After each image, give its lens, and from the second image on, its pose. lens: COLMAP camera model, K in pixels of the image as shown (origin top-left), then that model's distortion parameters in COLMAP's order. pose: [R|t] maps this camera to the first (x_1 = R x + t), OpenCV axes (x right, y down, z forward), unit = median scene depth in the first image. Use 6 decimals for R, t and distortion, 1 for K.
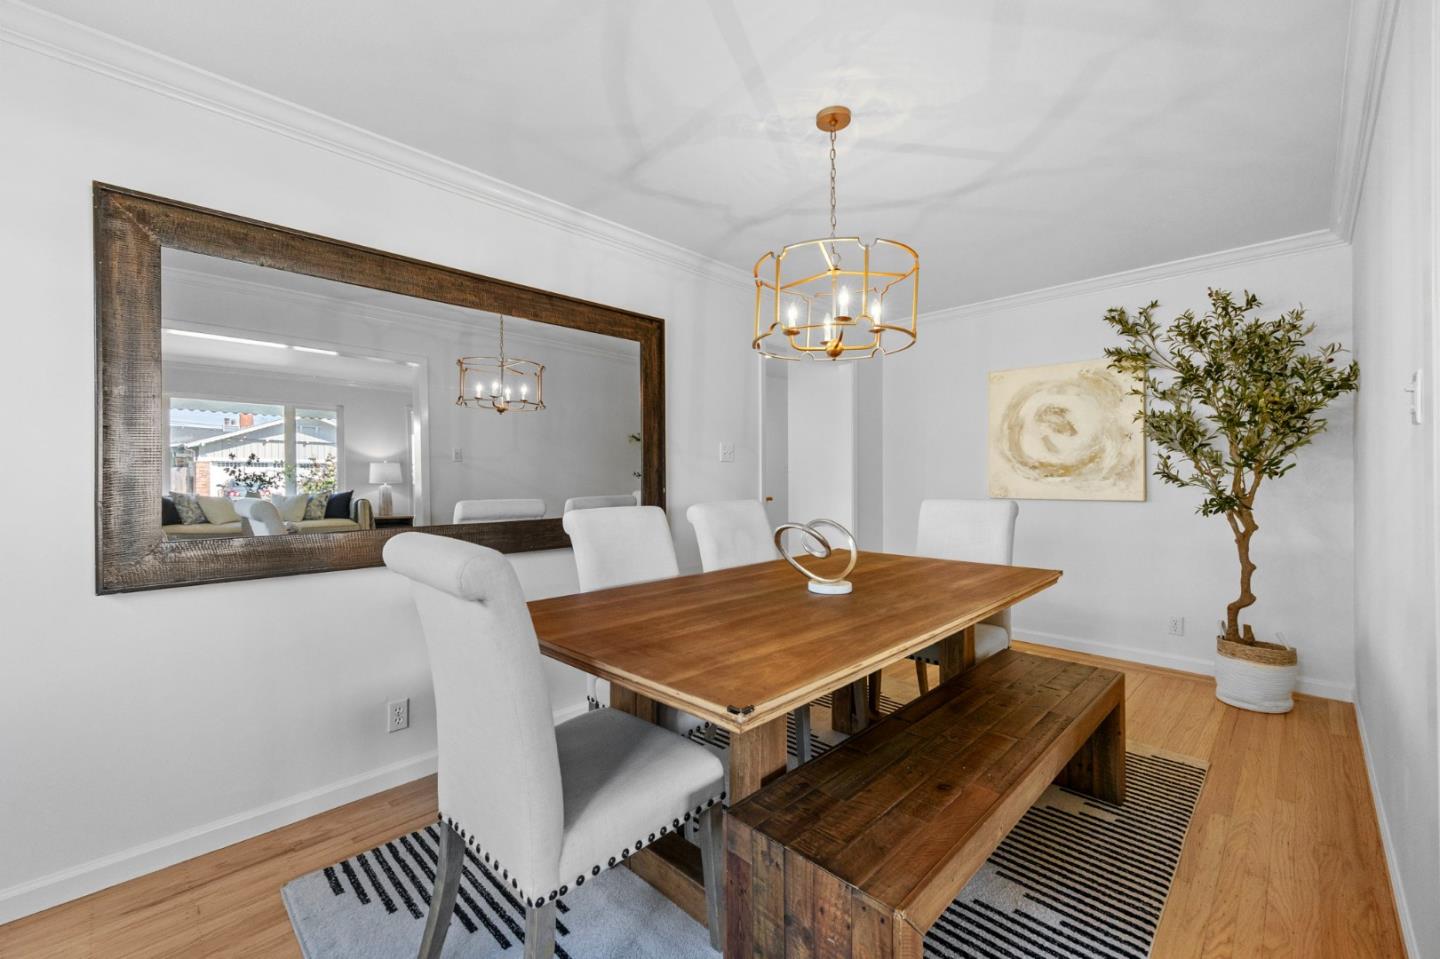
lens RADIAL K [[574.8, 0, 720.4], [0, 574.8, 470.1], [0, 0, 1]] dist [-0.000400, -0.000039]
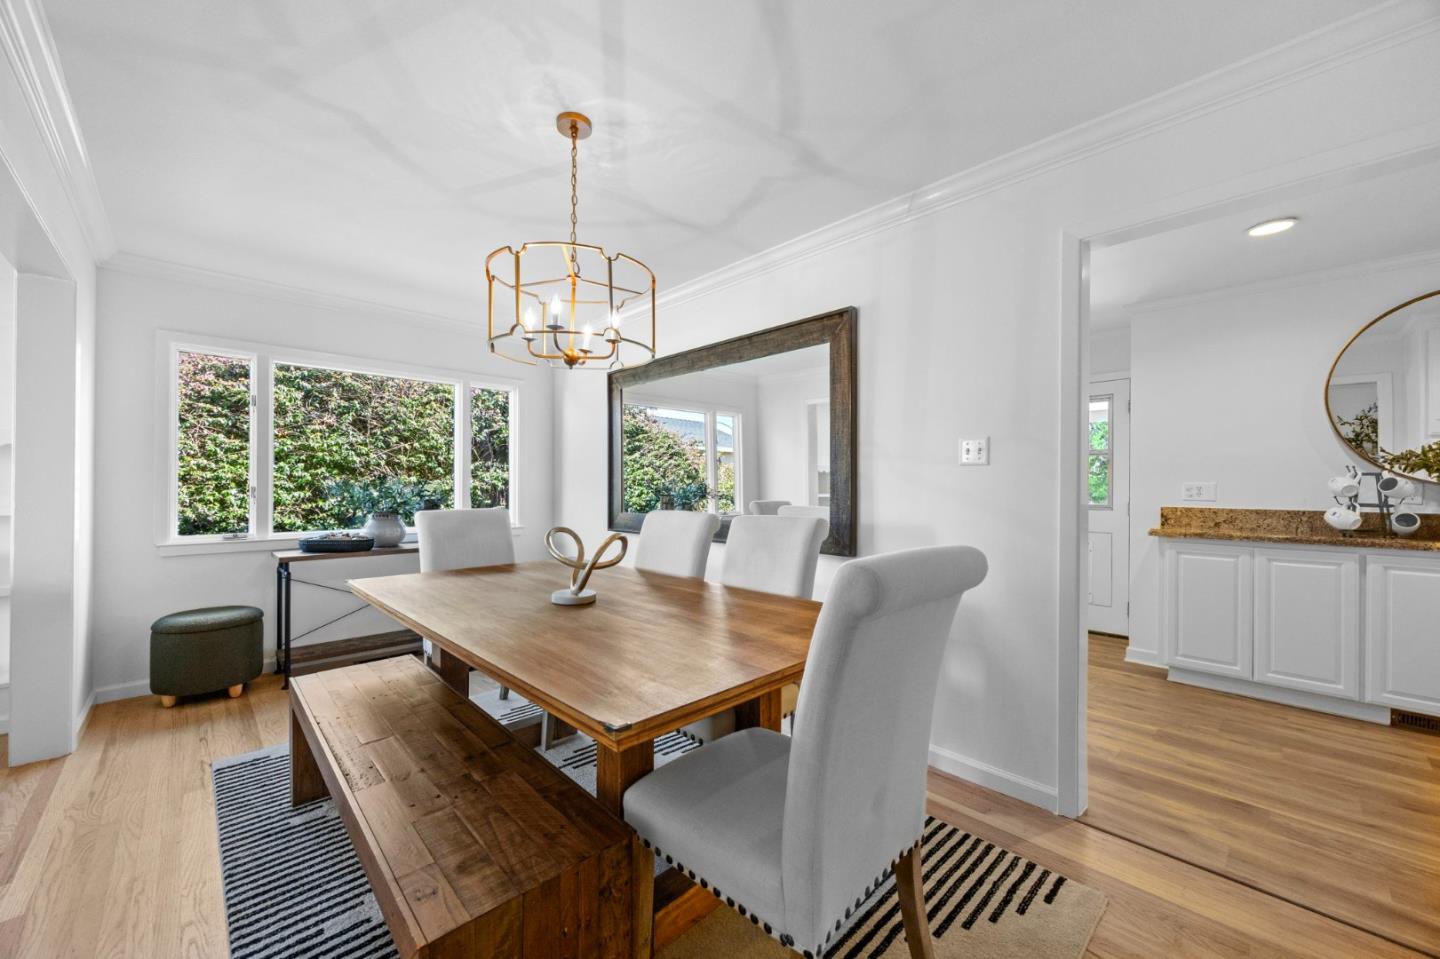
lens RADIAL K [[548.8, 0, 721.3], [0, 548.8, 481.3], [0, 0, 1]] dist [-0.001564, -0.000177]
pose [[-0.021466, -0.001080, -0.999769, 1.063833], [0.002944, 0.999995, -0.001144, 0.003650], [0.999765, -0.002967, -0.021463, 1.190947]]
